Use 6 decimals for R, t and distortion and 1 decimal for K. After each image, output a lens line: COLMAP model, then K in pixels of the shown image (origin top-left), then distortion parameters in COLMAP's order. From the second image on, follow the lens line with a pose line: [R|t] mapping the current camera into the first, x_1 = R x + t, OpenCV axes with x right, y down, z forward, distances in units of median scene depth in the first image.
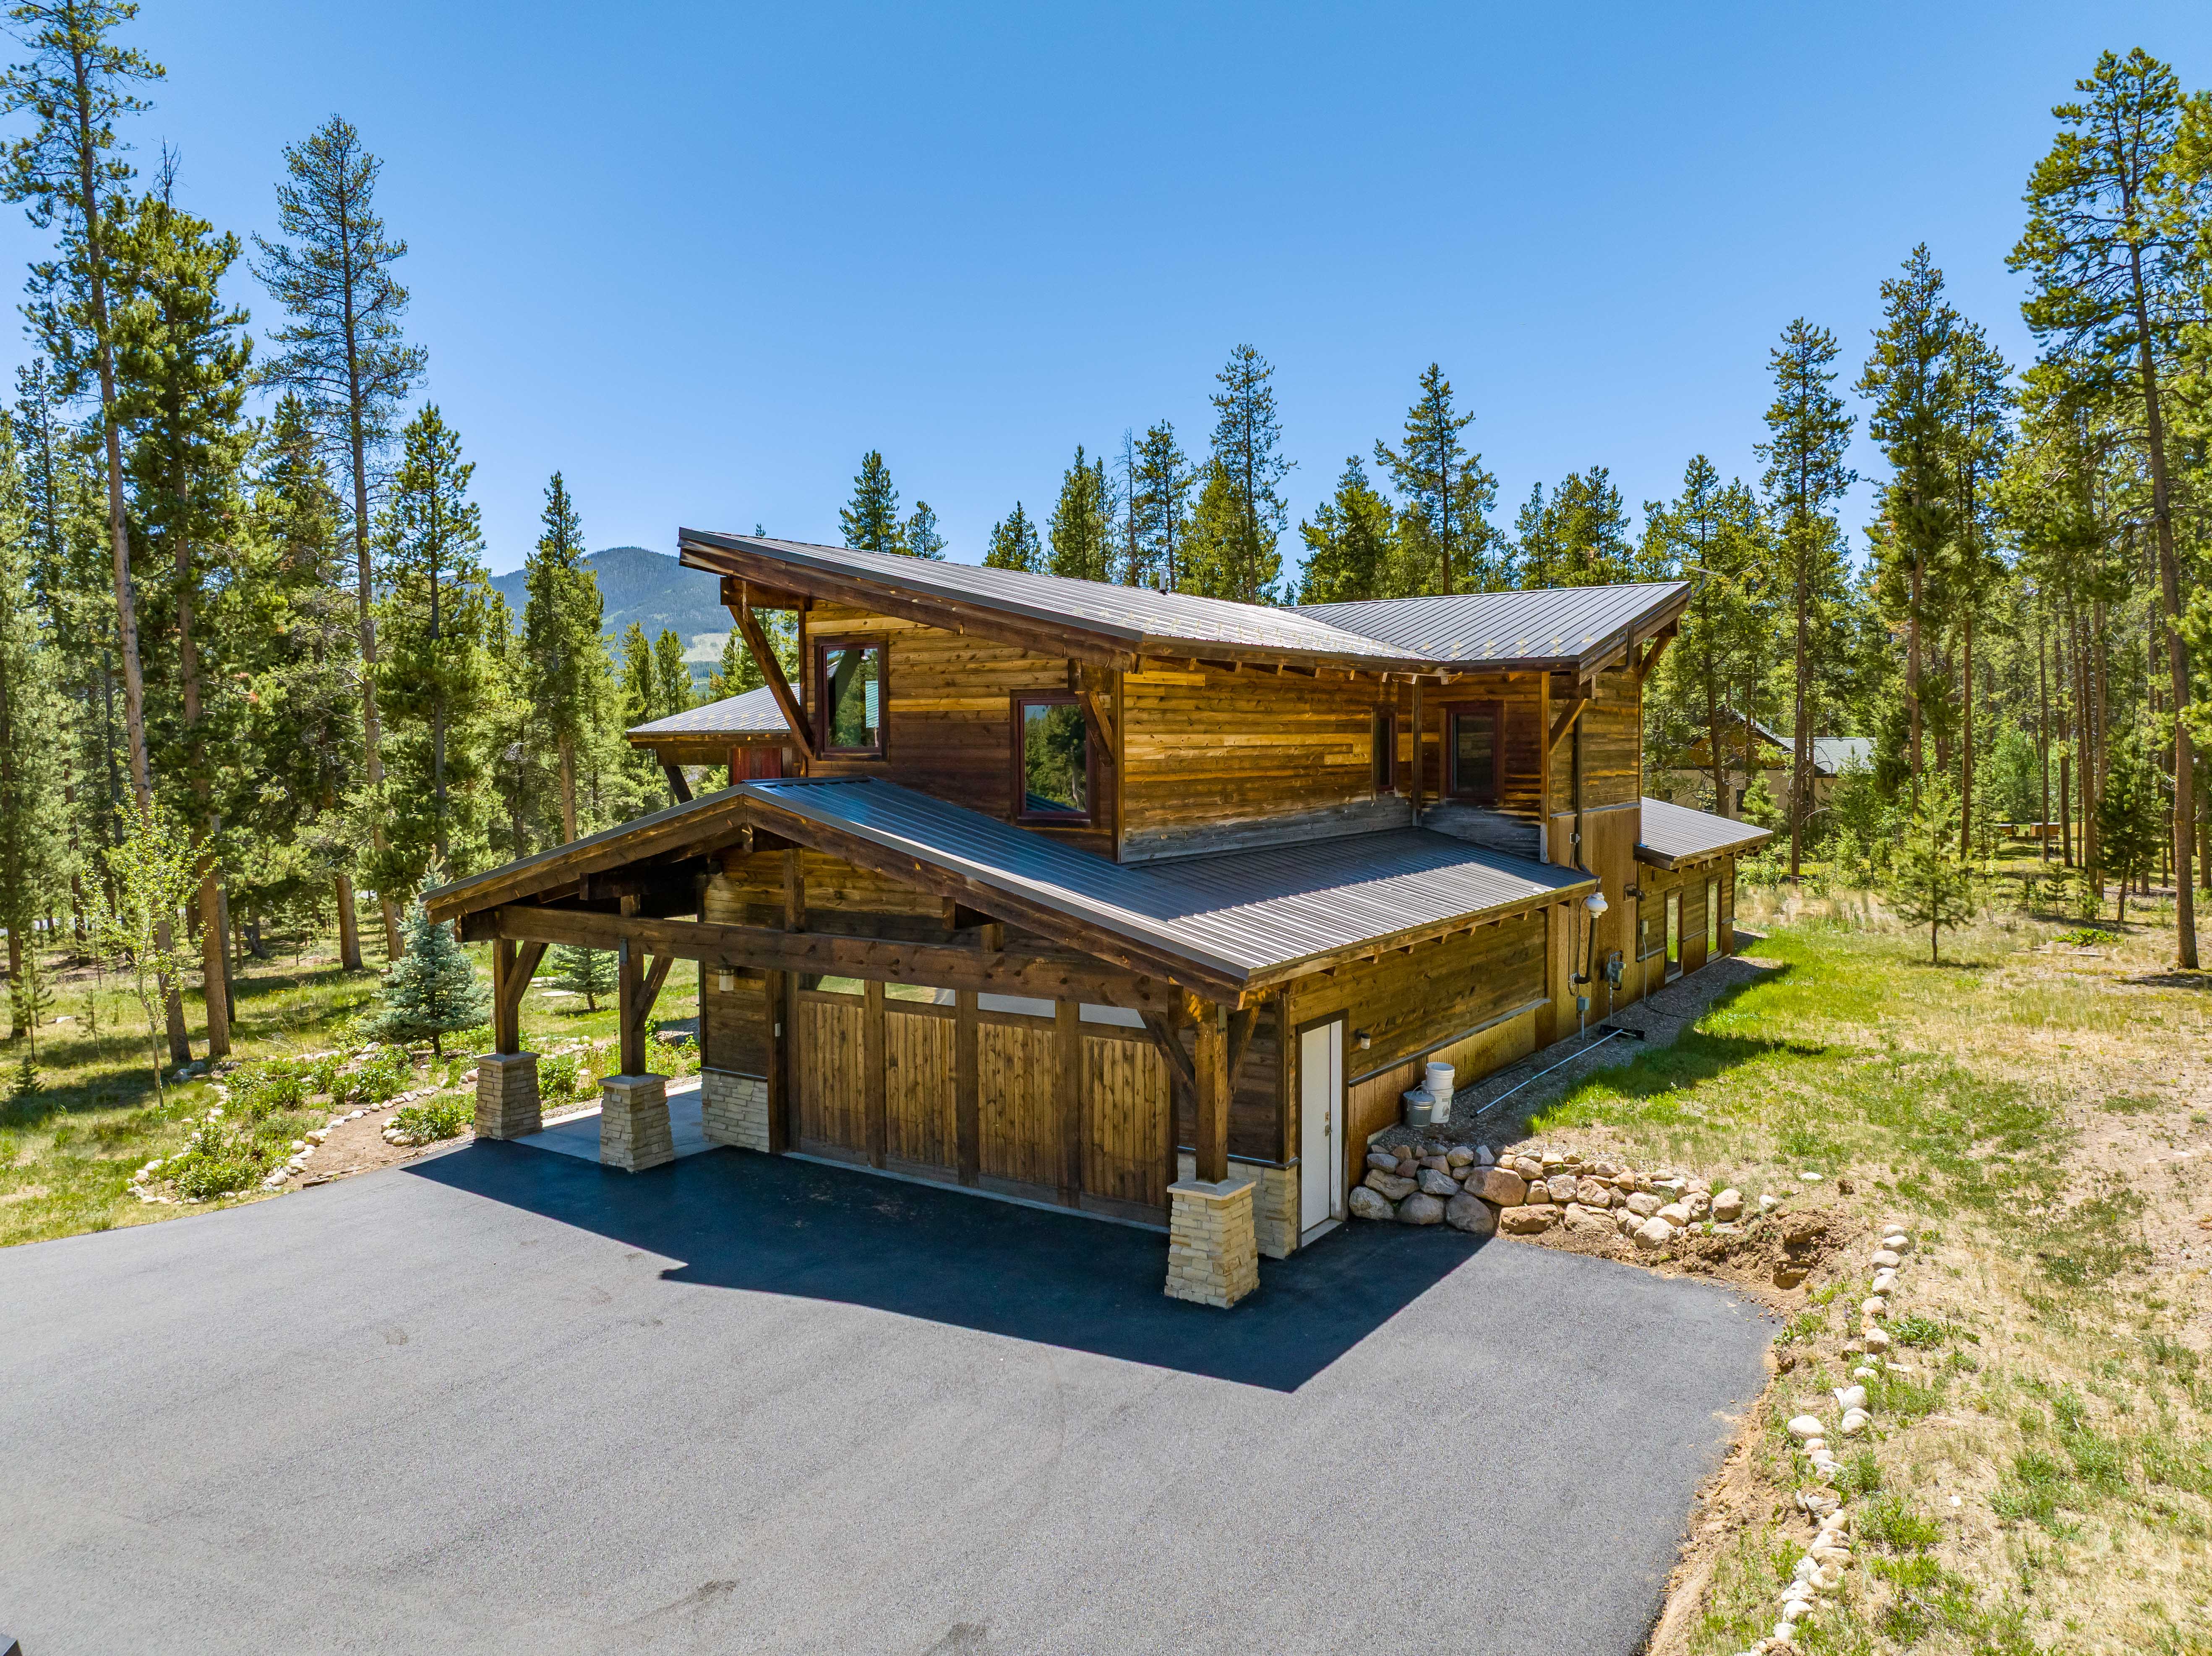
lens RADIAL K [[1559.9, 0, 1110.8], [0, 1559.9, 826.8], [0, 0, 1]] dist [-0.043929, 0.015791]
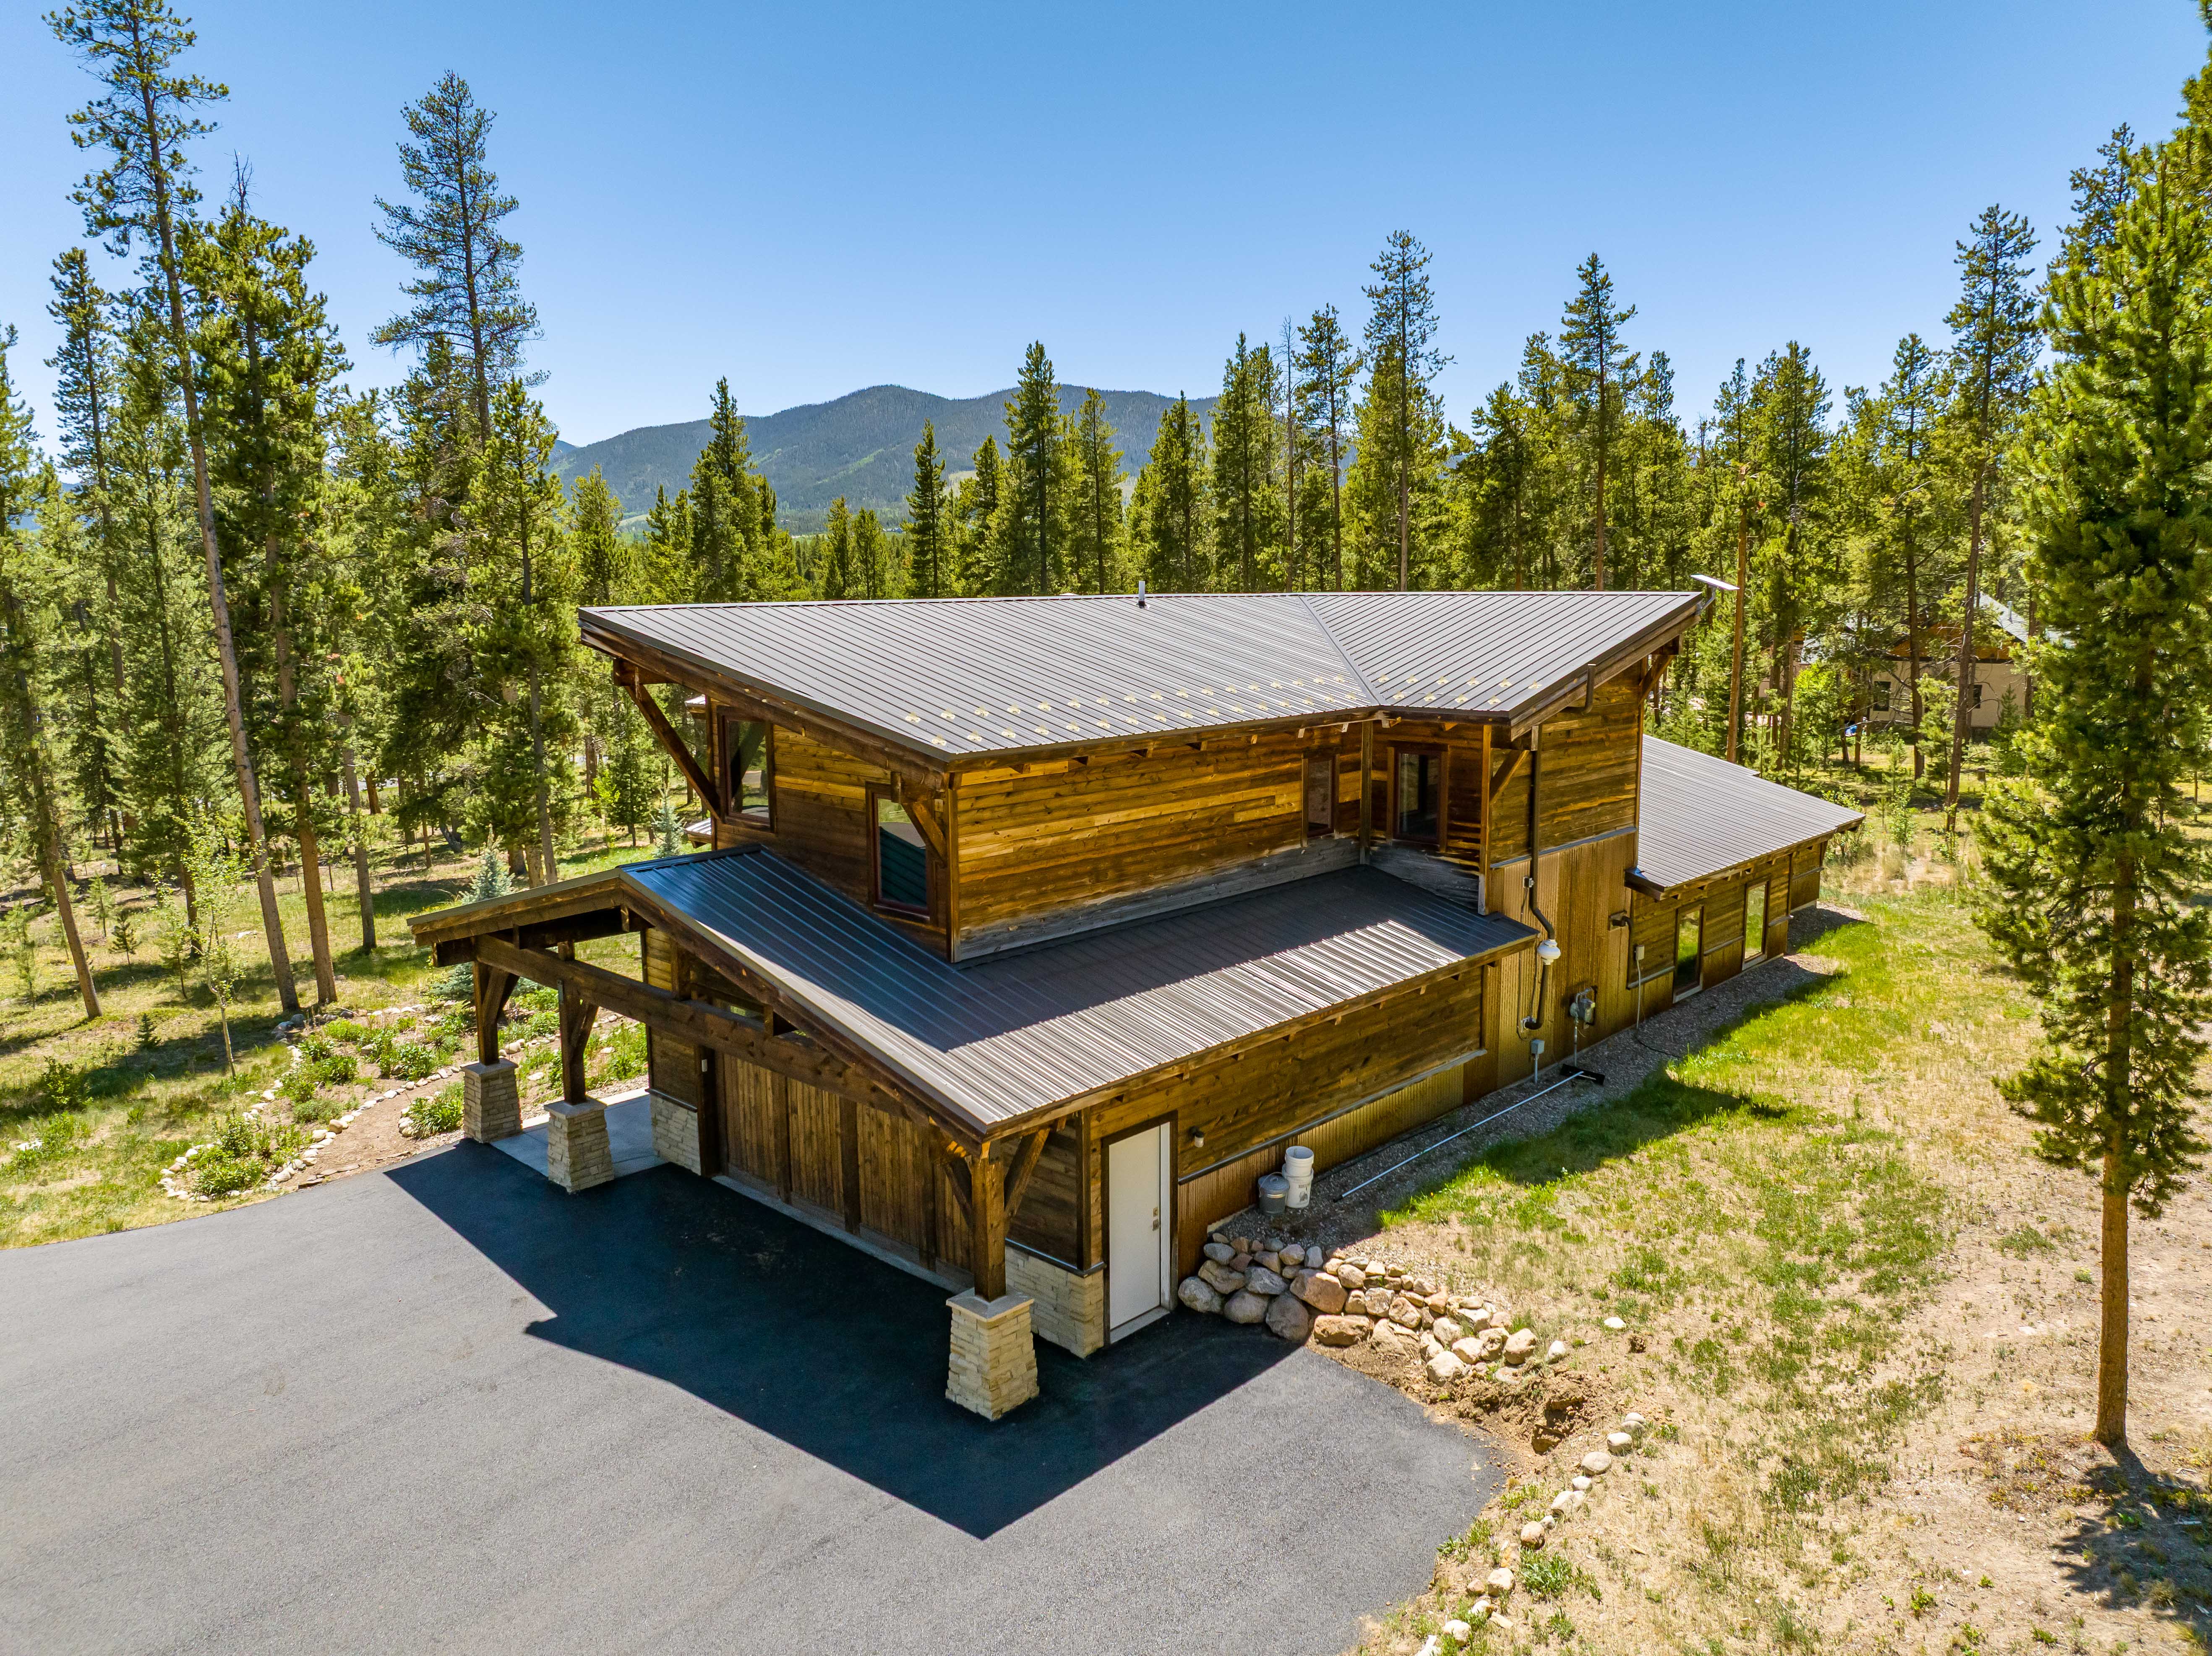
lens RADIAL K [[1559.9, 0, 1107.4], [0, 1559.9, 824.3], [0, 0, 1]] dist [-0.043929, 0.015791]
pose [[0.986745, 0.024974, -0.160344, 0.230879], [-0.008449, 0.994653, 0.102927, -0.149629], [0.162057, -0.100208, 0.981680, 0.015381]]
